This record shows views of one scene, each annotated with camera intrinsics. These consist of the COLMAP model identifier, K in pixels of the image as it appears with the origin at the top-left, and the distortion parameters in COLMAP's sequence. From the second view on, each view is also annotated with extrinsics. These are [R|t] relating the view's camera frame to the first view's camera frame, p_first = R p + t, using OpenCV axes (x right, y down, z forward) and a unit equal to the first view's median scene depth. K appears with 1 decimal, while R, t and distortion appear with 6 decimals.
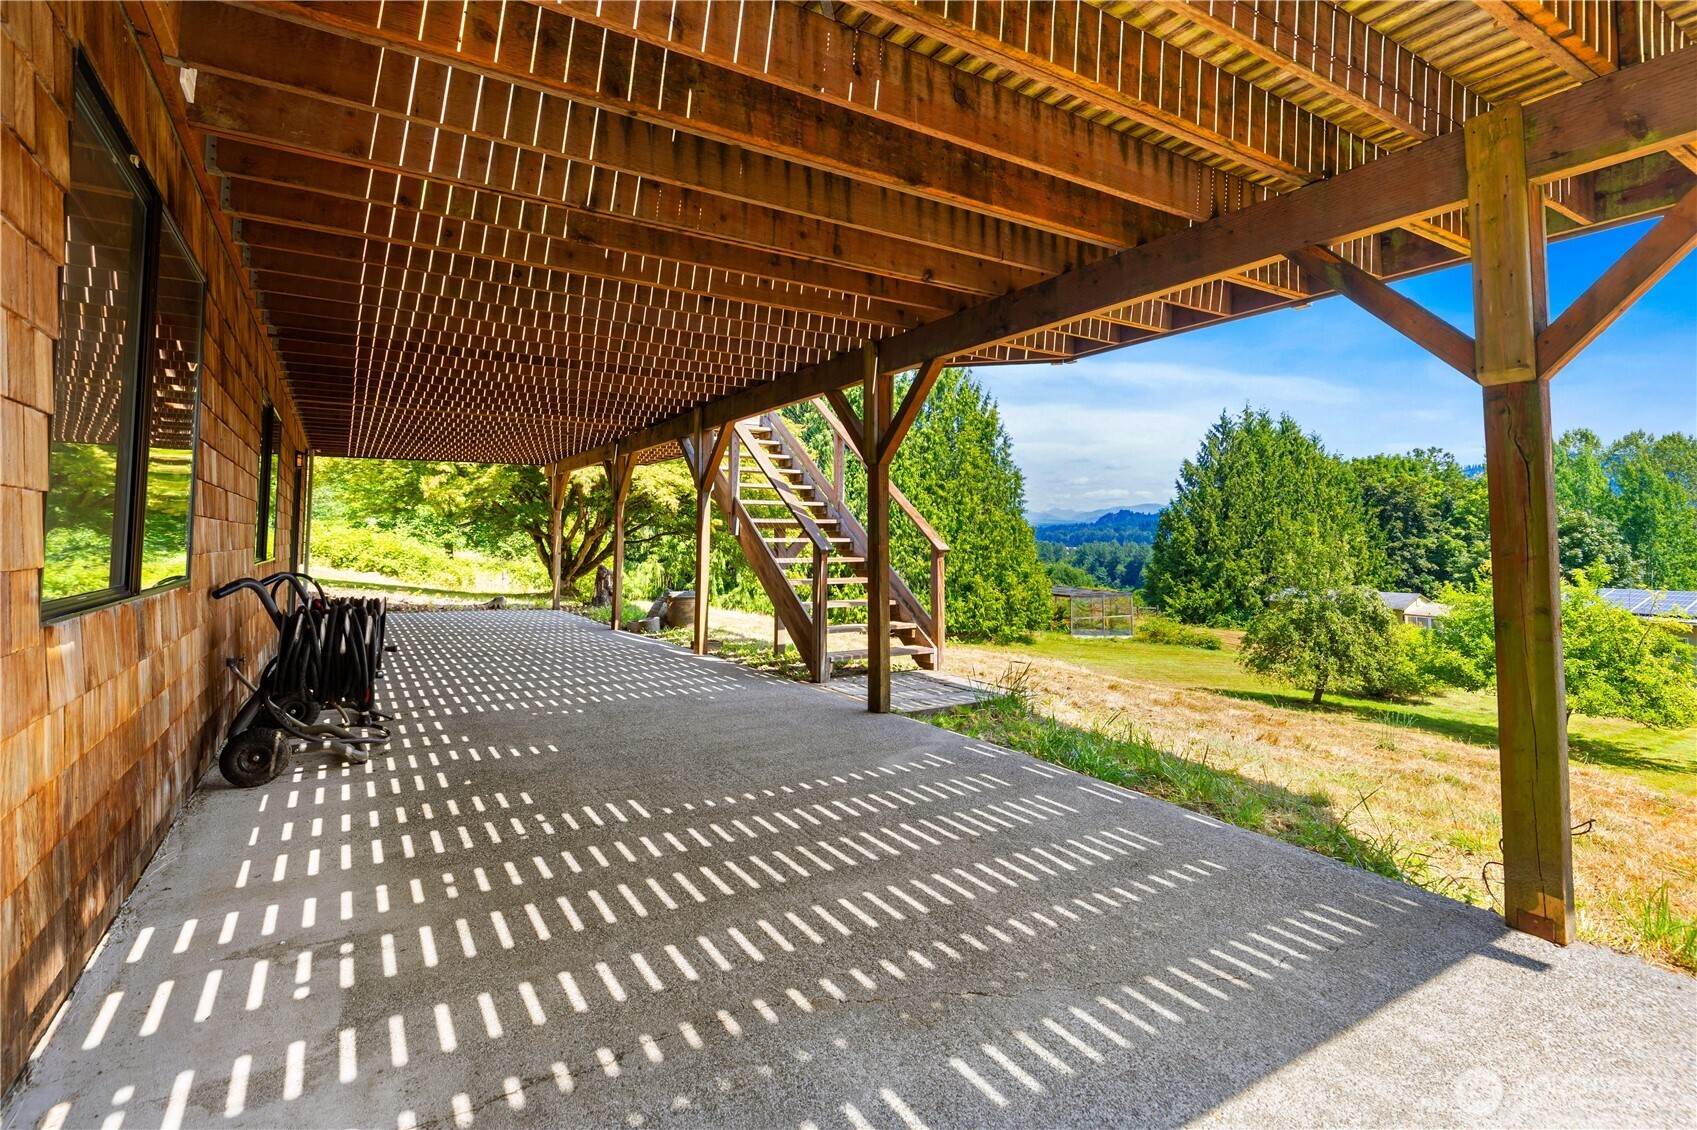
lens RADIAL K [[808.5, 0, 845.2], [0, 808.5, 492.6], [0, 0, 1]] dist [0.000222, -0.000038]
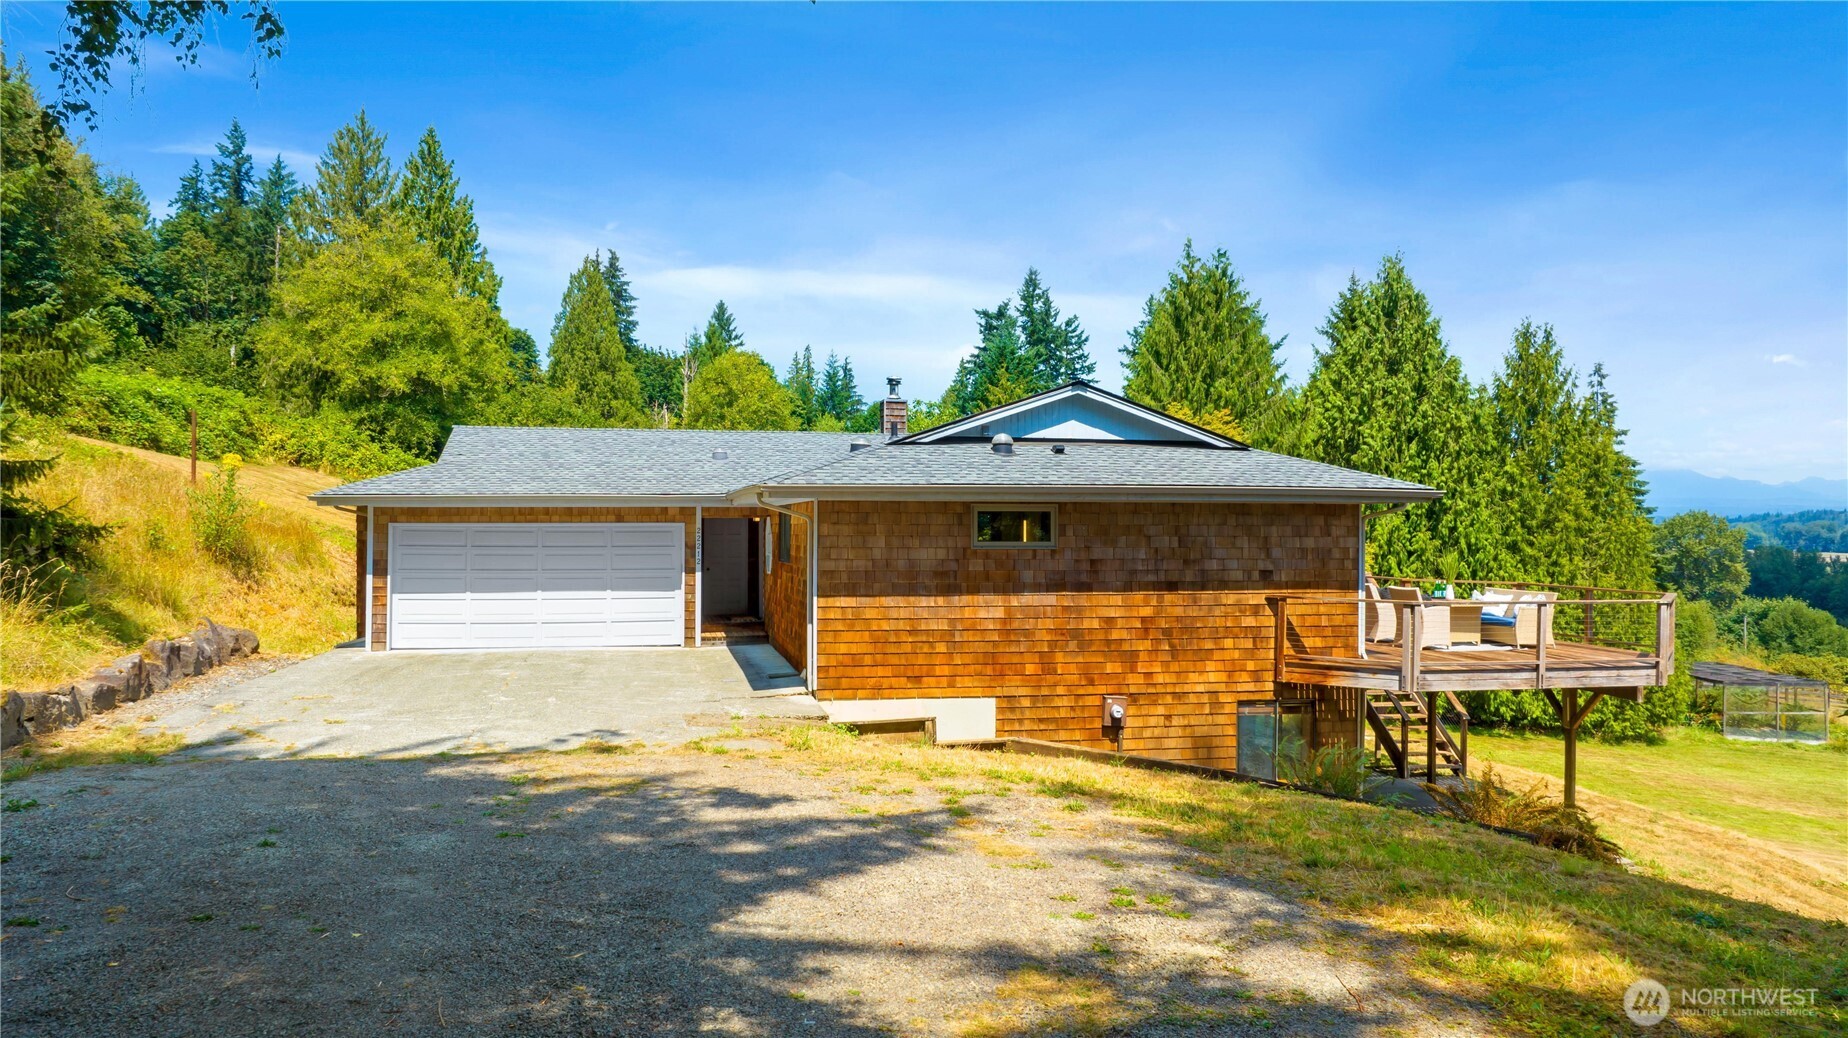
lens RADIAL K [[1304.1, 0, 917.1], [0, 1304.1, 524.8], [0, 0, 1]] dist [-0.036241, 0.046714]
pose [[0.939344, 0.005037, -0.342939, -0.010240], [0.012750, 0.998688, 0.049592, -0.093654], [0.342739, -0.050957, 0.938048, -0.396922]]
